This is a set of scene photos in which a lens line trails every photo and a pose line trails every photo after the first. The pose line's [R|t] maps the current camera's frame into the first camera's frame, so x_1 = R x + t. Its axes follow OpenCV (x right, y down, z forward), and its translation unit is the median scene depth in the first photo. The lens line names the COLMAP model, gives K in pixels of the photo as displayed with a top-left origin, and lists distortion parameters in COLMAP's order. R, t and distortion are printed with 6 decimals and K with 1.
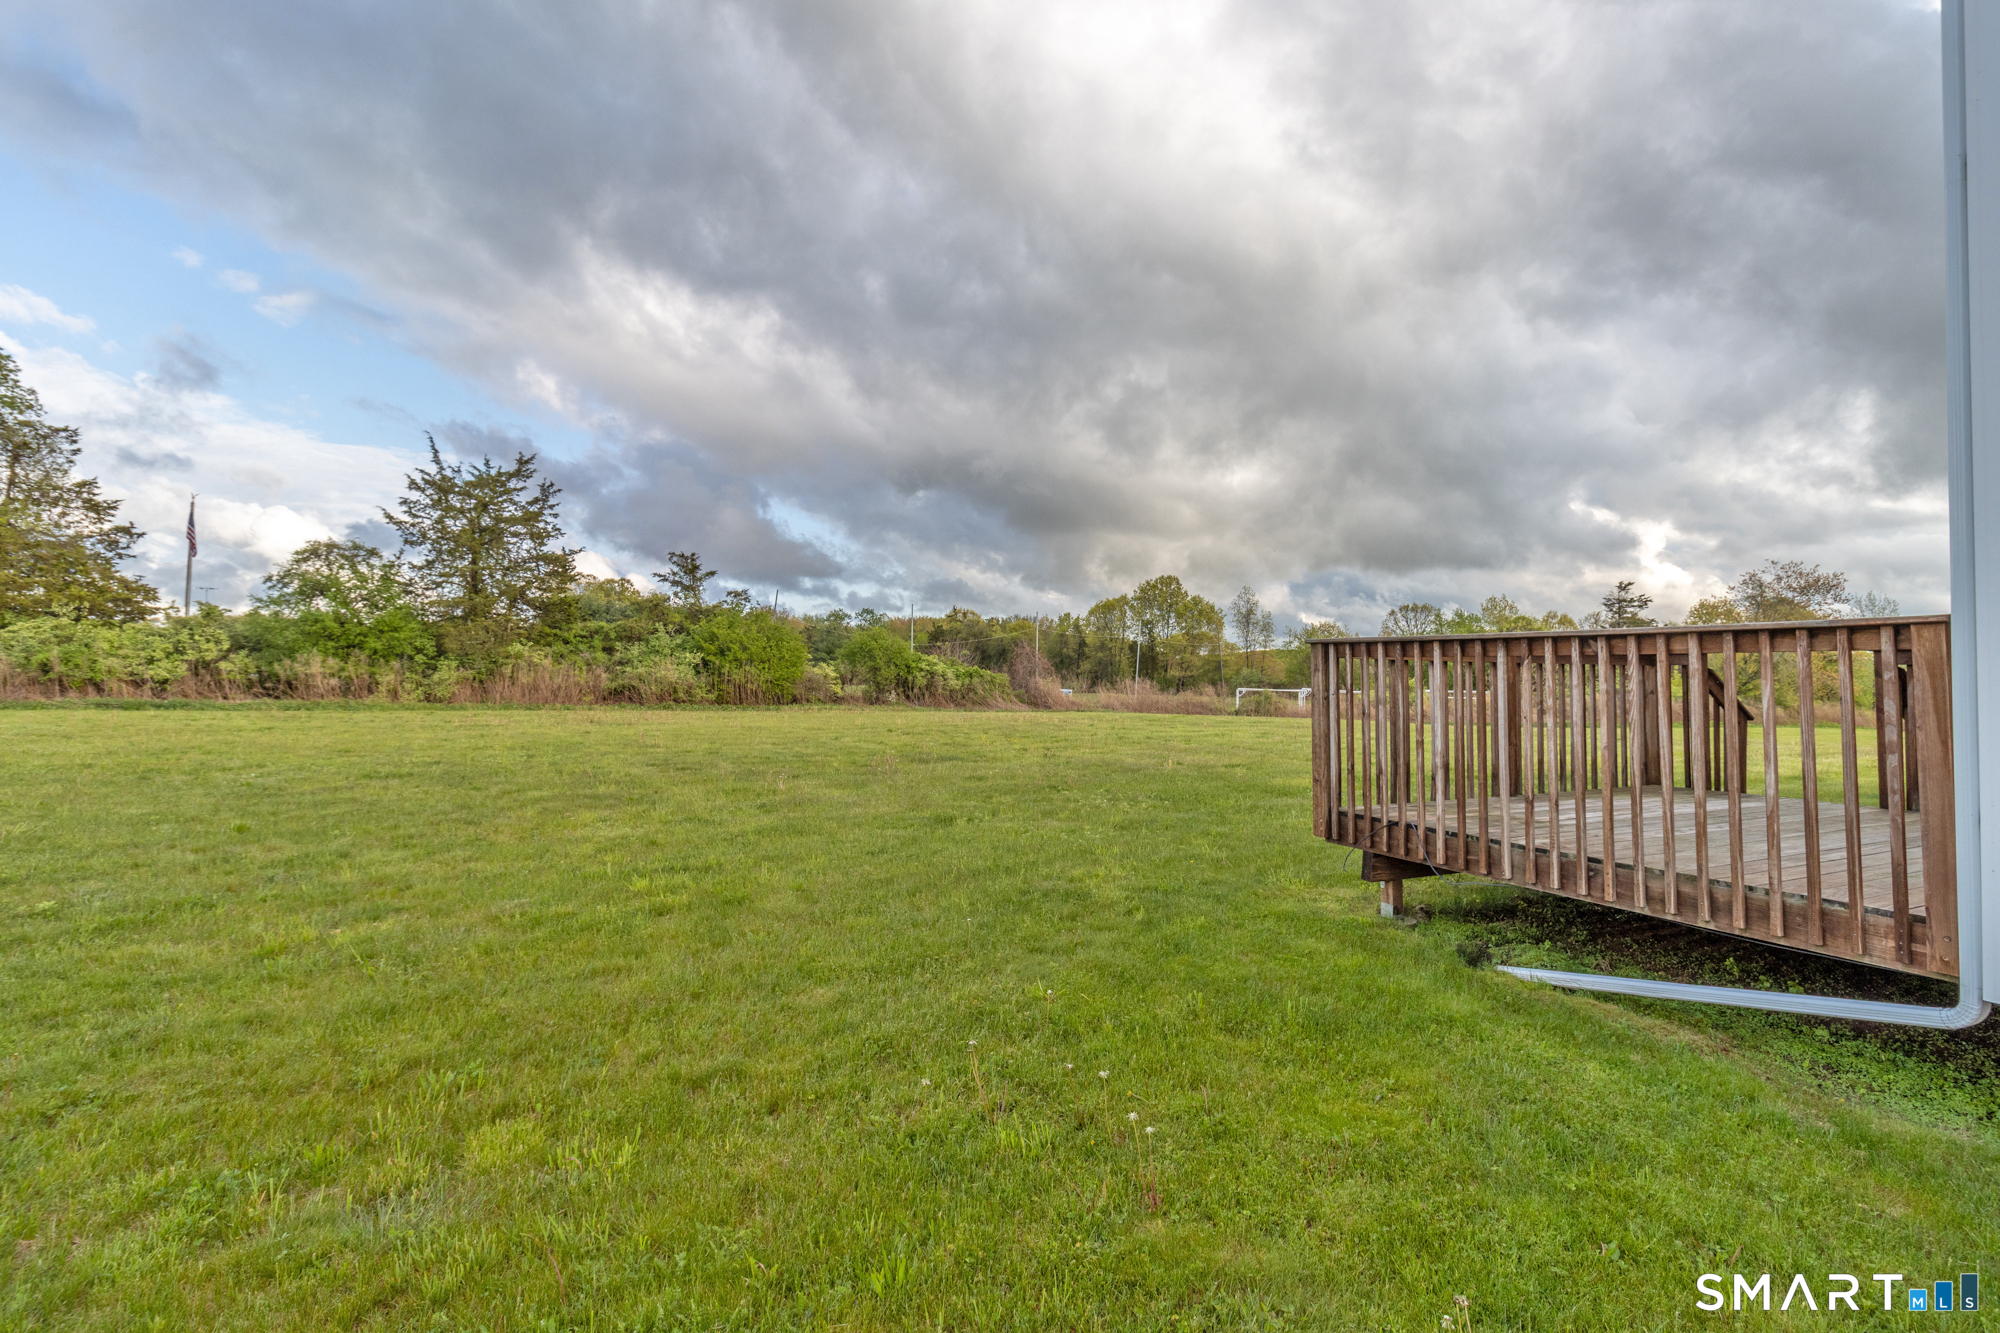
lens RADIAL K [[922.2, 0, 996.4], [0, 922.2, 656.2], [0, 0, 1]] dist [-0.000642, 0.001459]
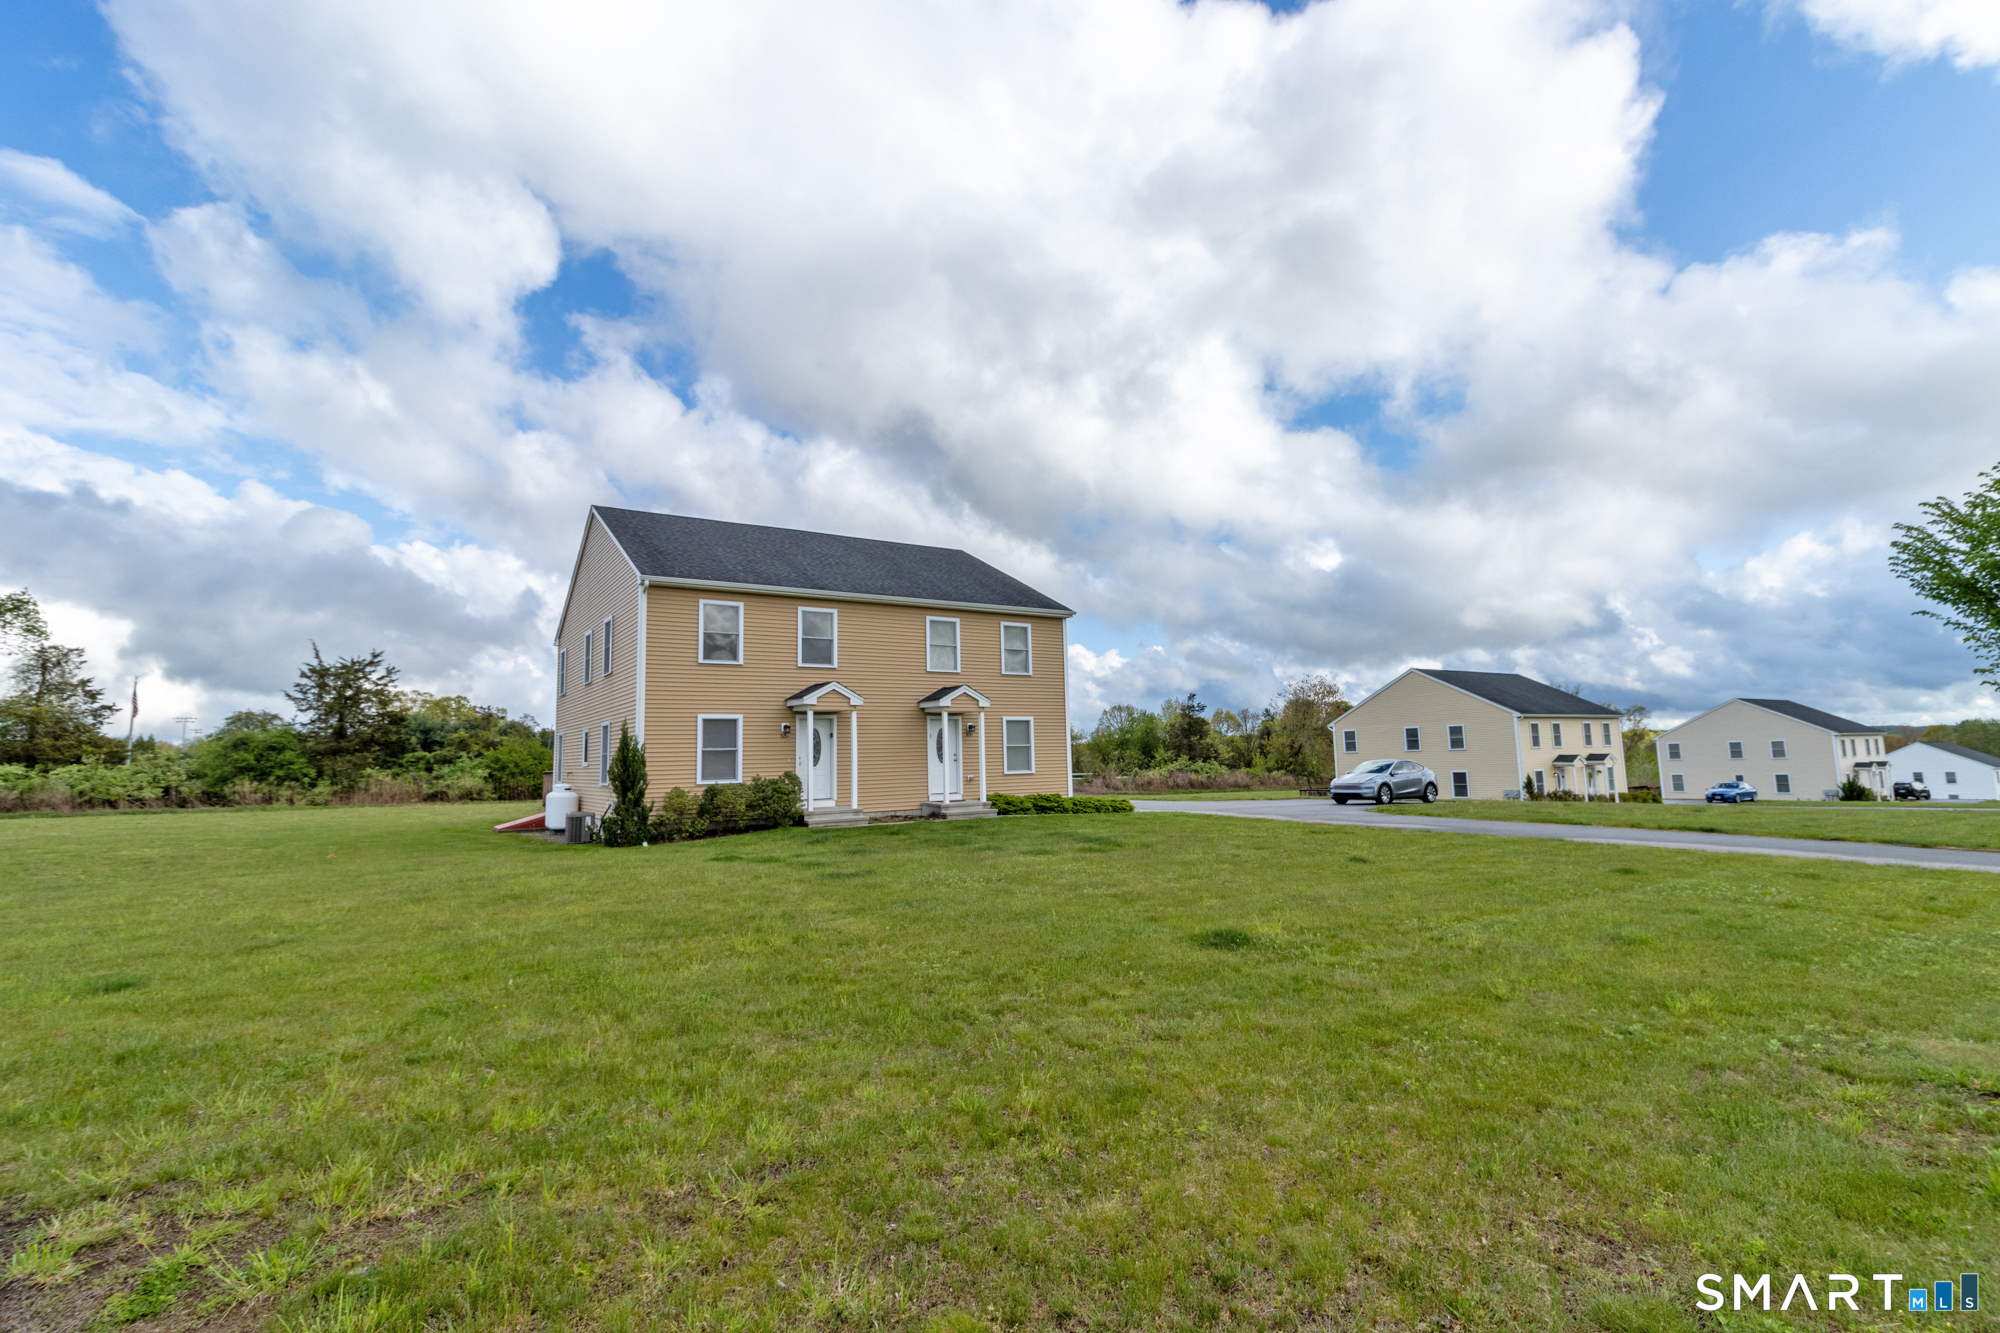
lens RADIAL K [[922.2, 0, 1002.9], [0, 922.2, 658.4], [0, 0, 1]] dist [-0.000642, 0.001459]
pose [[0.989706, -0.022179, 0.141385, 0.377307], [0.035962, 0.994762, -0.095687, -0.010683], [-0.138522, 0.099786, 0.985319, -0.808667]]
